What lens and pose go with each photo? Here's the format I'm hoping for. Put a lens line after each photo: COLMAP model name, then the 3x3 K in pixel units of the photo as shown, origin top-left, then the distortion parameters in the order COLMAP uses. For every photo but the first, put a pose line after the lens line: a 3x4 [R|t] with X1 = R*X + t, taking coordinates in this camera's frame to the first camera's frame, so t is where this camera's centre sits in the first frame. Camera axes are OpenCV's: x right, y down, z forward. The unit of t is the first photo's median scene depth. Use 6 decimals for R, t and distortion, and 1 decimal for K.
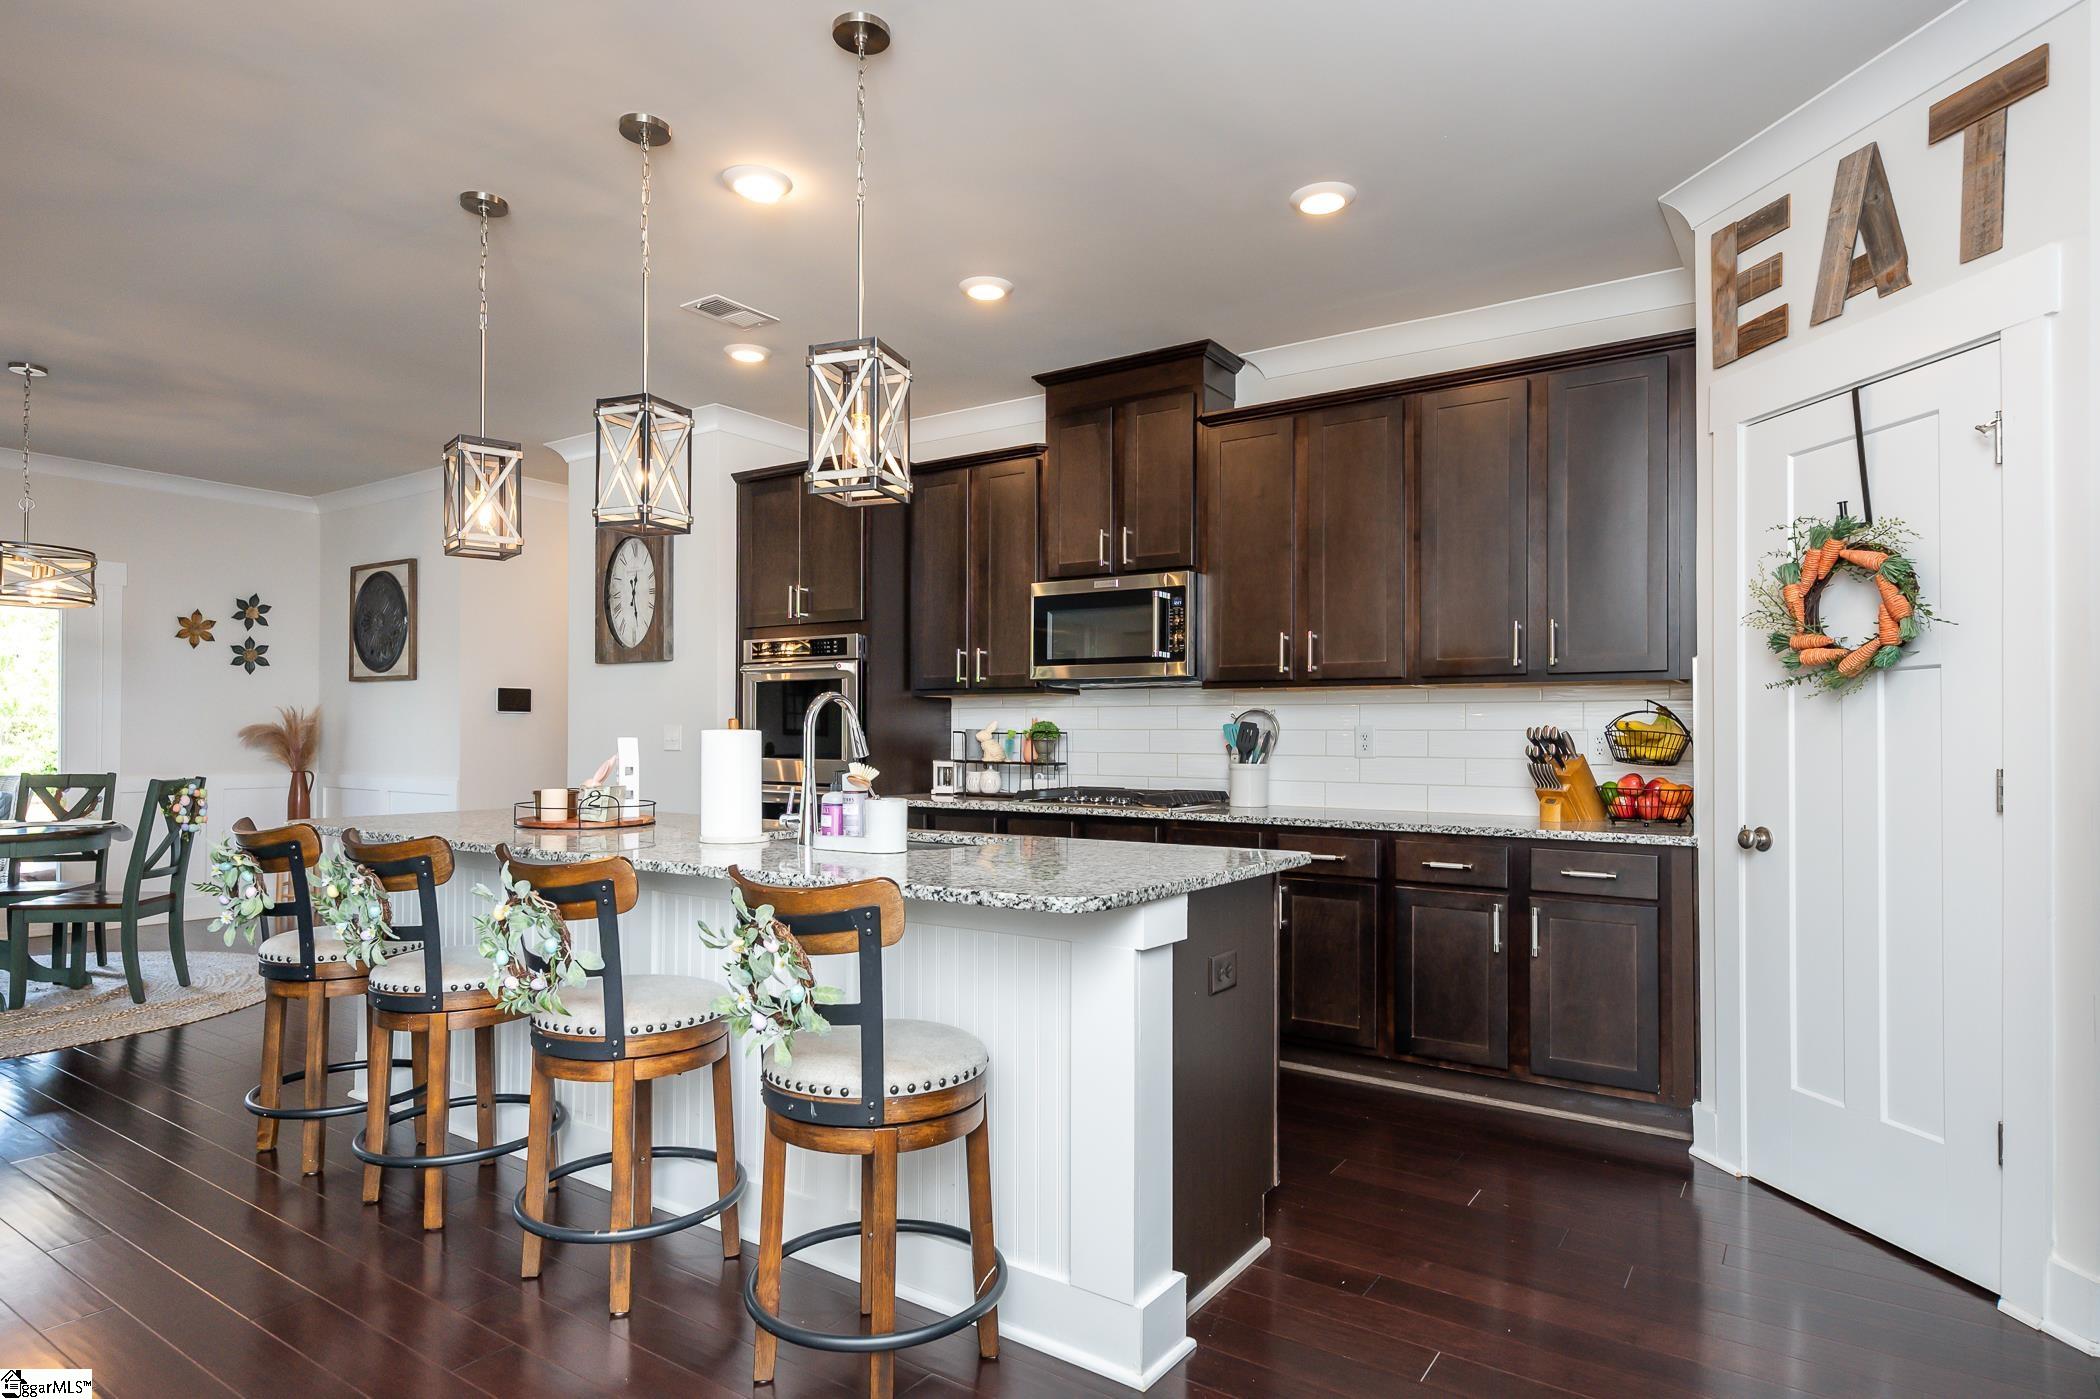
lens RADIAL K [[1167.1, 0, 1029.5], [0, 1167.1, 748.2], [0, 0, 1]] dist [0.006509, -0.000811]
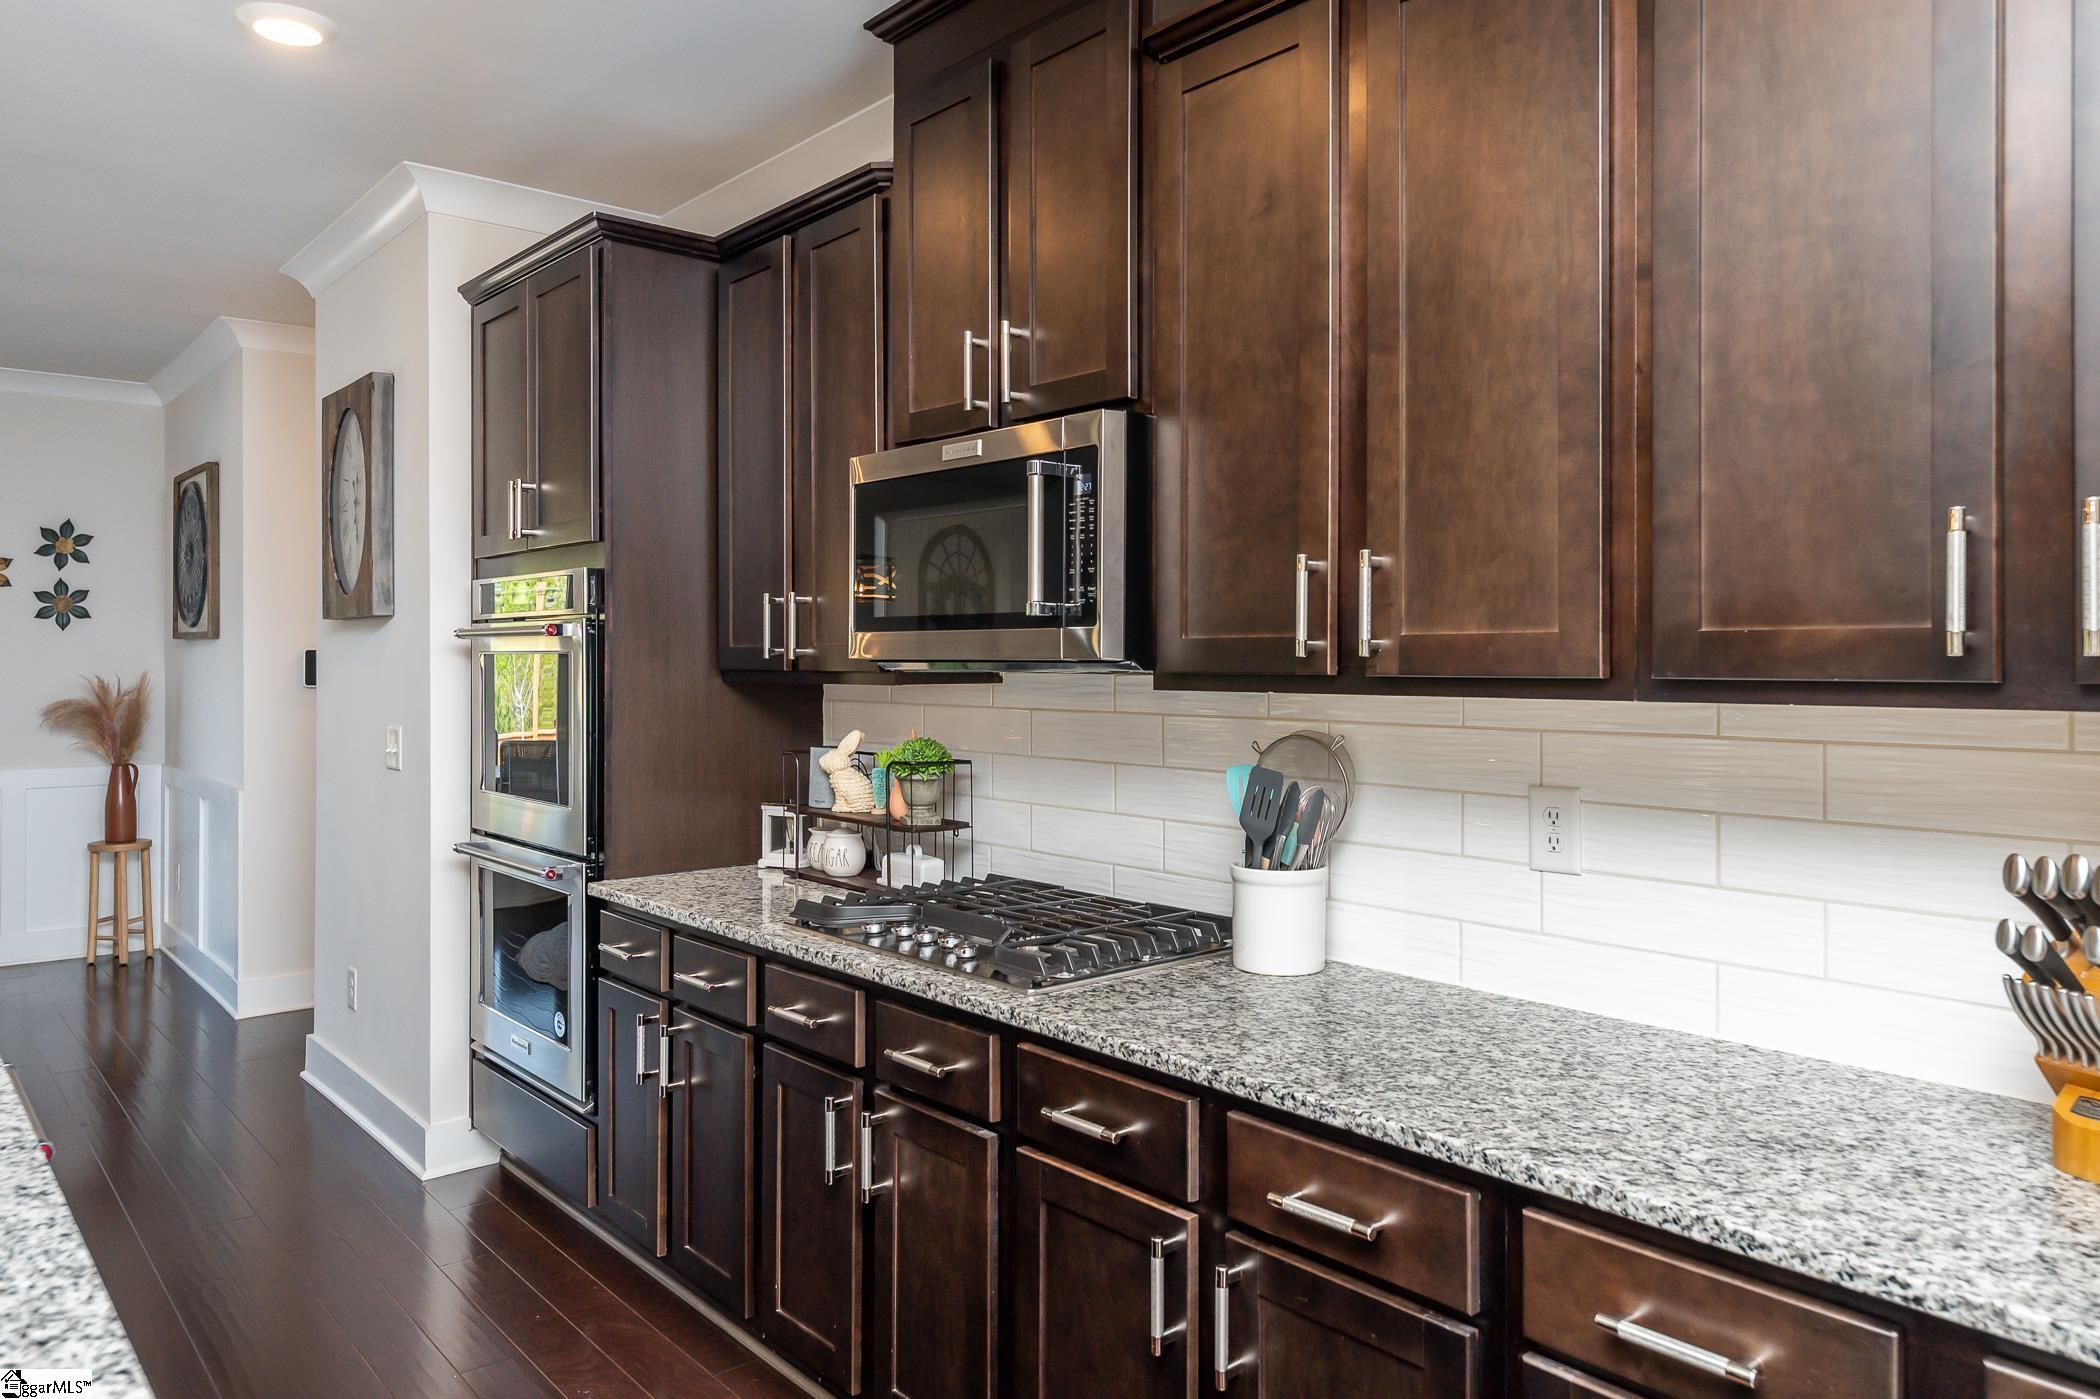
lens RADIAL K [[1397.1, 0, 1050.8], [0, 1397.1, 681.1], [0, 0, 1]] dist [0.012056, -0.010082]
pose [[0.969049, 0.000276, -0.246868, 0.210710], [0.000366, 0.999997, 0.002557, -0.048983], [0.246868, -0.002568, 0.969046, 0.448015]]
